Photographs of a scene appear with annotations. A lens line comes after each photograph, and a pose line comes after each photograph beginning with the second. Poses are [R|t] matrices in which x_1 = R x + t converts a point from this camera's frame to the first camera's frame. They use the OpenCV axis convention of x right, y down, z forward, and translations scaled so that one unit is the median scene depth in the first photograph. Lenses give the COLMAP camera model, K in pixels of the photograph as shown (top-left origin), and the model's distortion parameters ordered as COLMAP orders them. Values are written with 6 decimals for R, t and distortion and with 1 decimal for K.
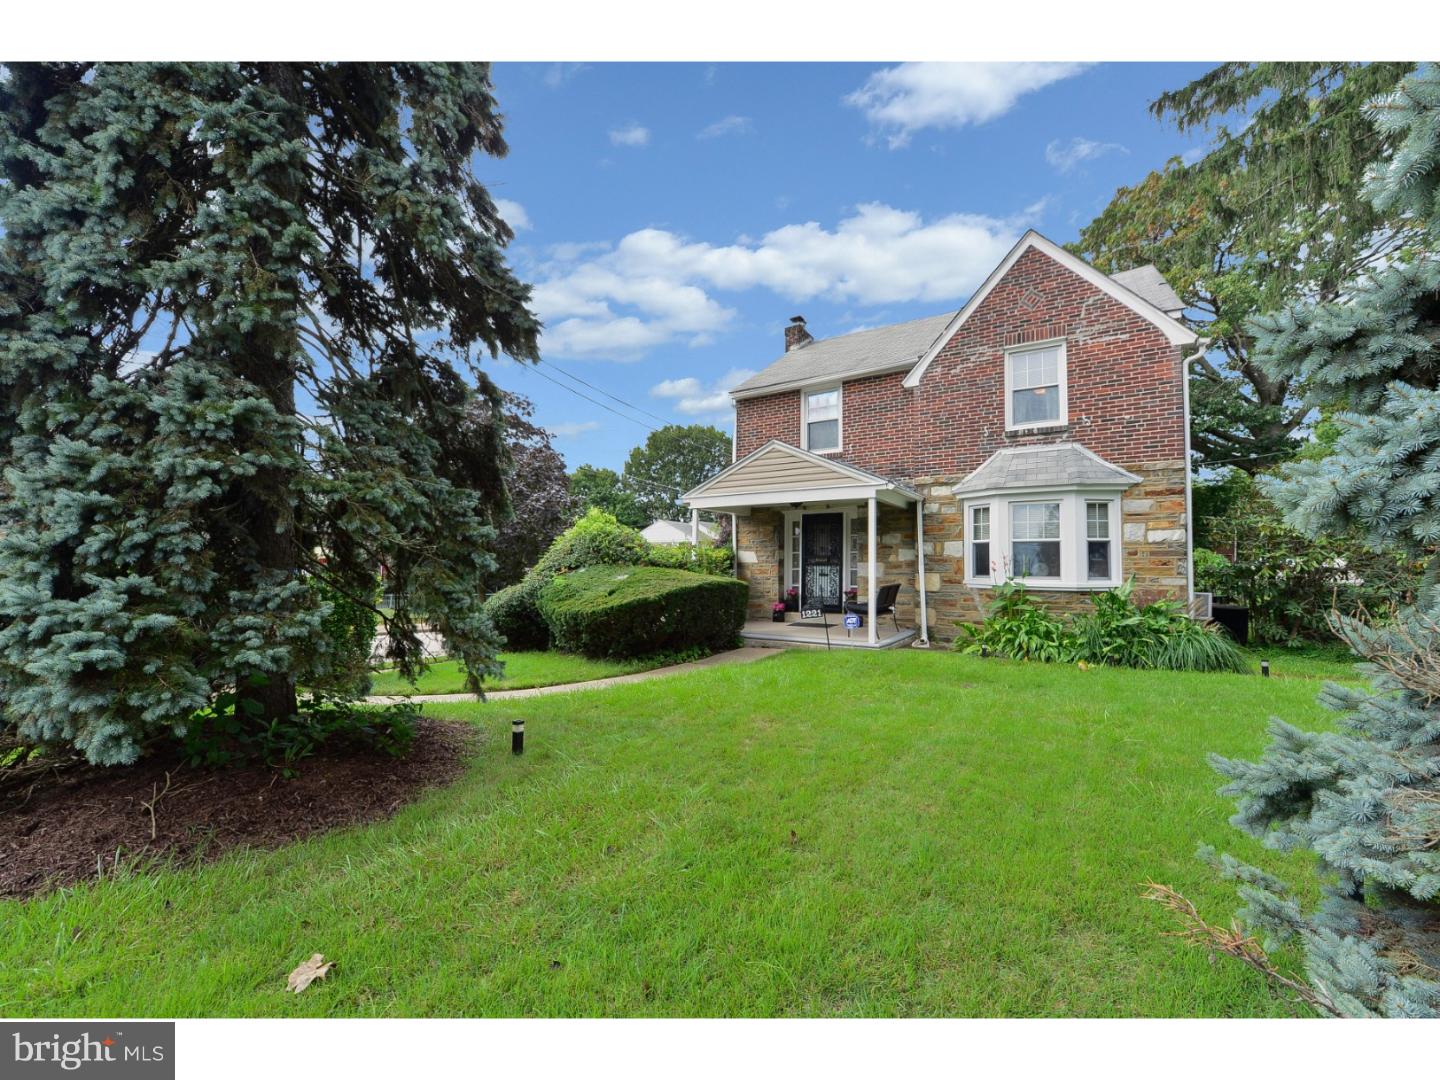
lens RADIAL K [[592.5, 0, 712.5], [0, 592.5, 546.4], [0, 0, 1]] dist [-0.012610, -0.000571]
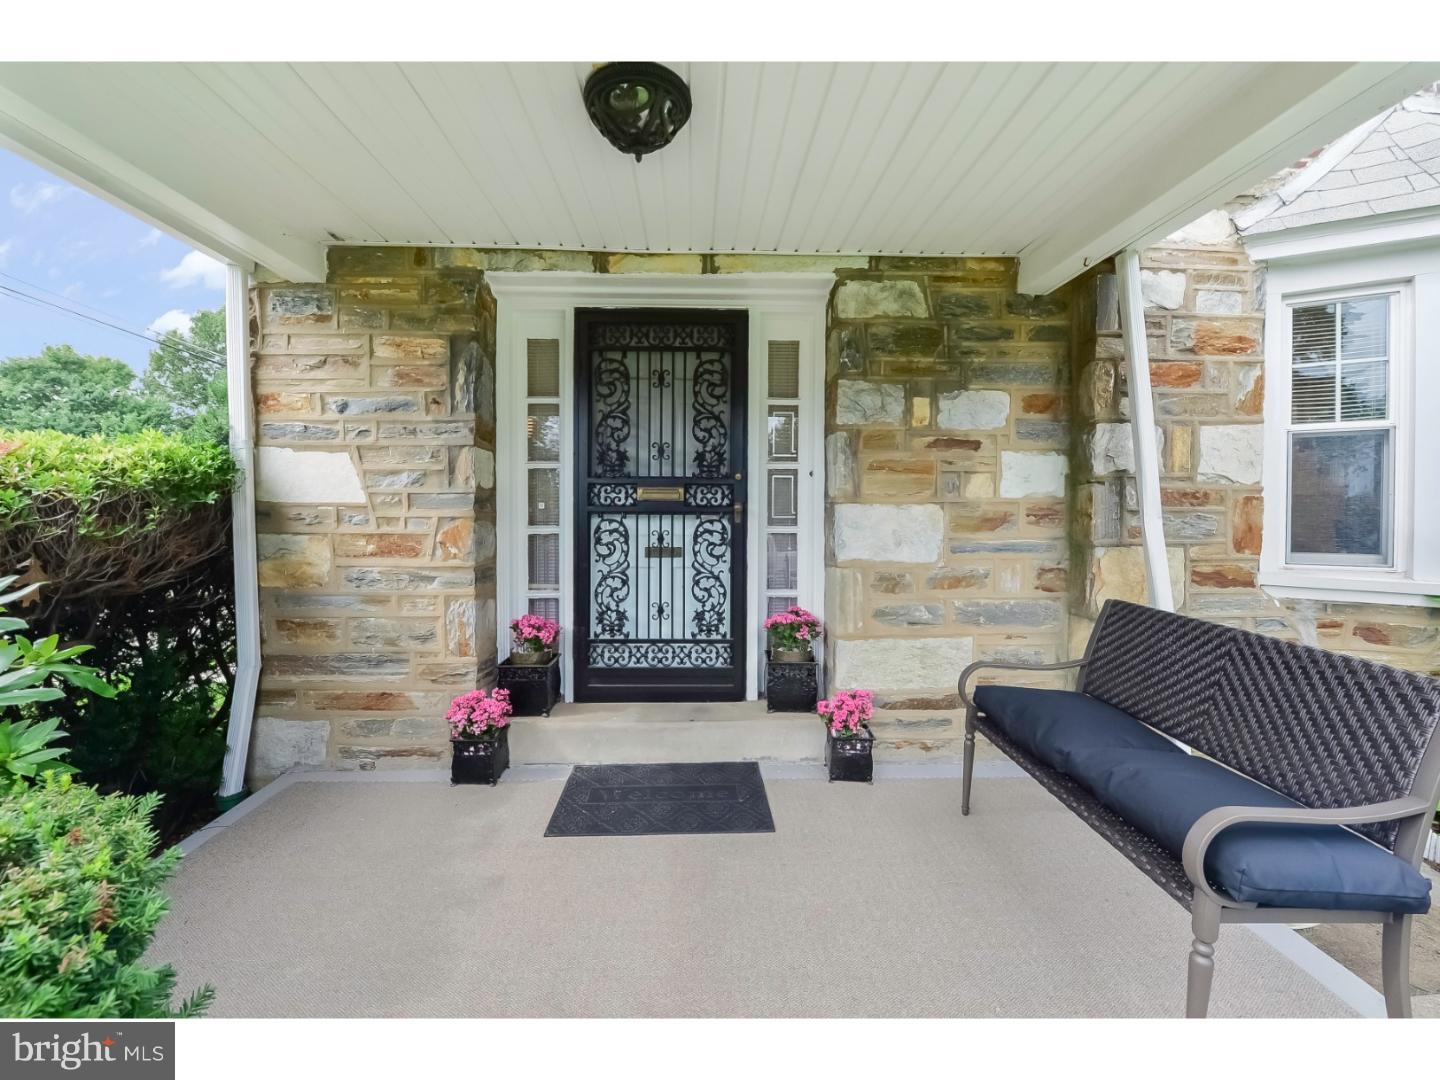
lens RADIAL K [[592.5, 0, 725.4], [0, 592.5, 521.0], [0, 0, 1]] dist [-0.012610, -0.000571]
pose [[0.822514, -0.012684, 0.568604, 0.076244], [-0.018384, 0.998636, 0.048871, 0.025843], [-0.568448, -0.050651, 0.821158, 0.929886]]
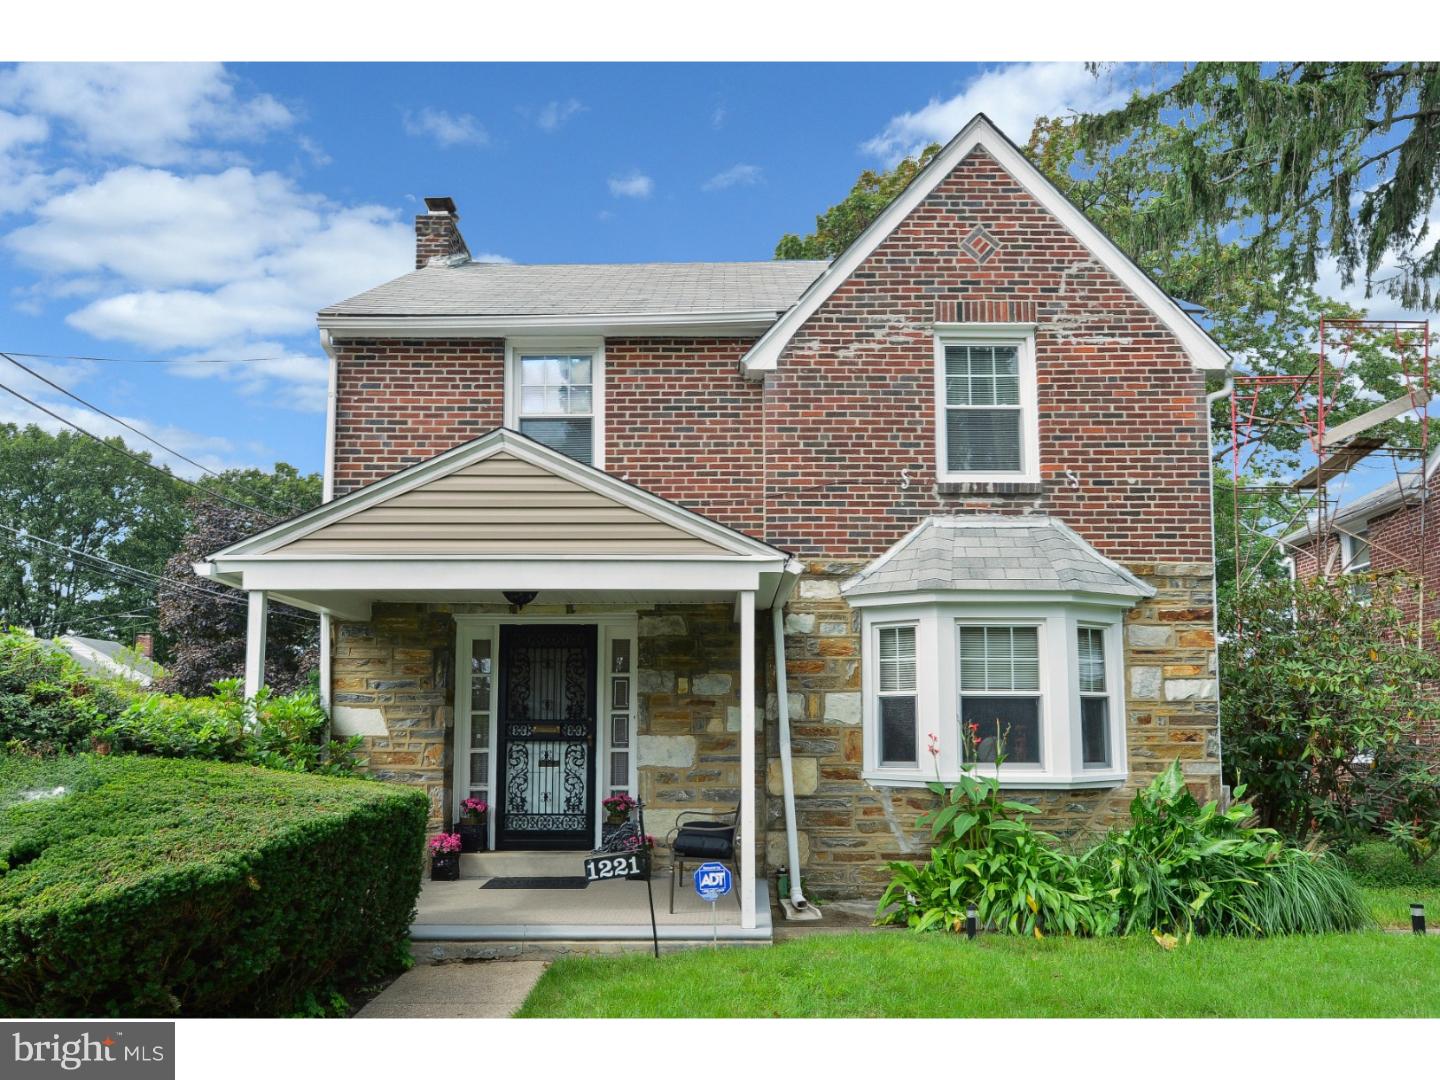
lens RADIAL K [[1011.8, 0, 742.0], [0, 1011.8, 663.5], [0, 0, 1]] dist [0.002132, 0.001811]
pose [[0.838503, 0.031973, 0.543959, -0.126433], [-0.014457, 0.999231, -0.036448, -0.001128], [-0.544706, 0.022698, 0.838320, 0.343000]]
